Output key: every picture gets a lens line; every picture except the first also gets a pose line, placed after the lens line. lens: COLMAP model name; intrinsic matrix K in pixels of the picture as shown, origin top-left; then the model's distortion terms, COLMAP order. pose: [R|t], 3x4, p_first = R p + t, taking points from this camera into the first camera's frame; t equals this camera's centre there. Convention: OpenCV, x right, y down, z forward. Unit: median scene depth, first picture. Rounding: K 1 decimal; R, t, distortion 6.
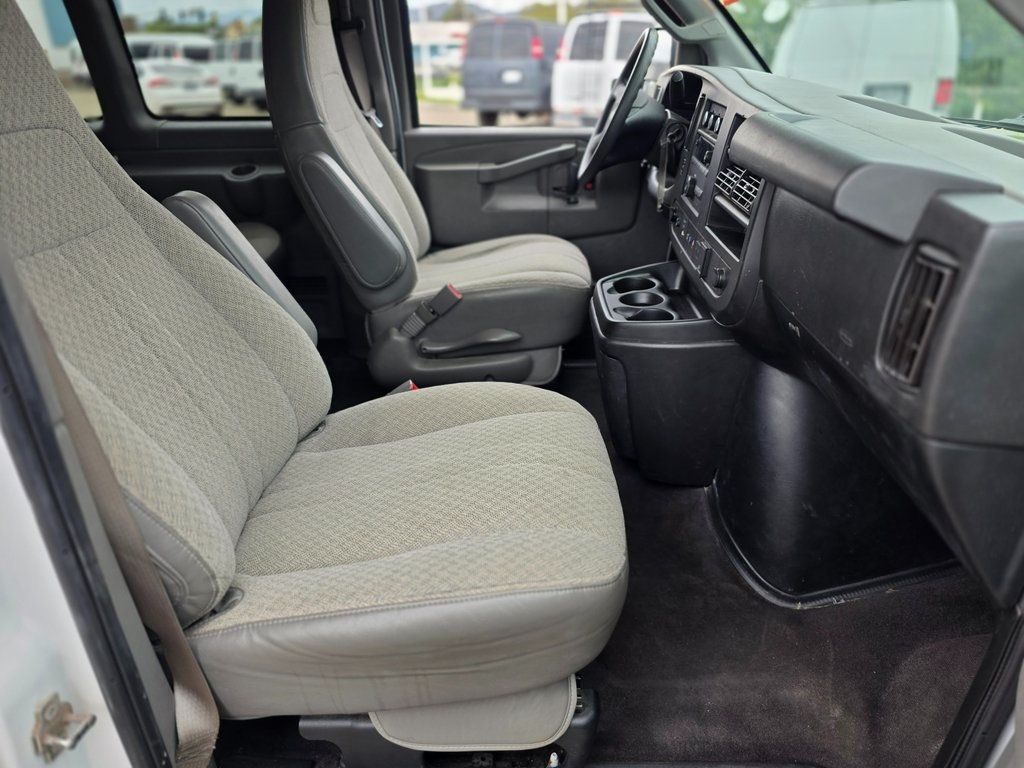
lens RADIAL K [[691.3, 0, 512.0], [0, 691.3, 384.0], [0, 0, 1]] dist [0.002789, -0.005242]
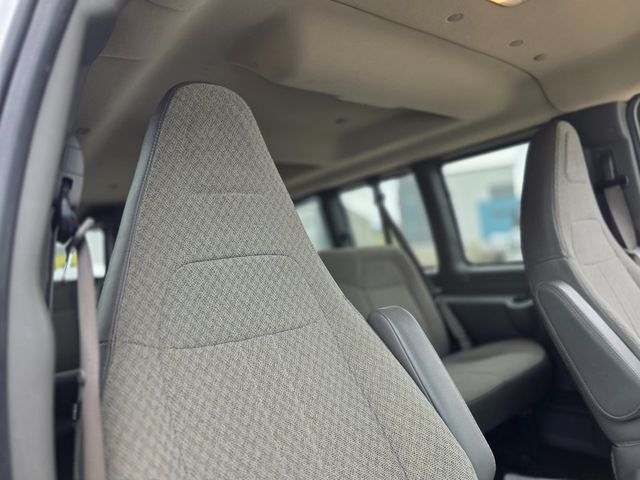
lens RADIAL K [[432.1, 0, 320.0], [0, 432.1, 240.0], [0, 0, 1]] dist [0.002789, -0.005242]
pose [[0.620377, -0.089327, -0.779200, 0.029527], [-0.256891, 0.915546, -0.309487, -0.081467], [0.741039, 0.392168, 0.545037, 0.309718]]
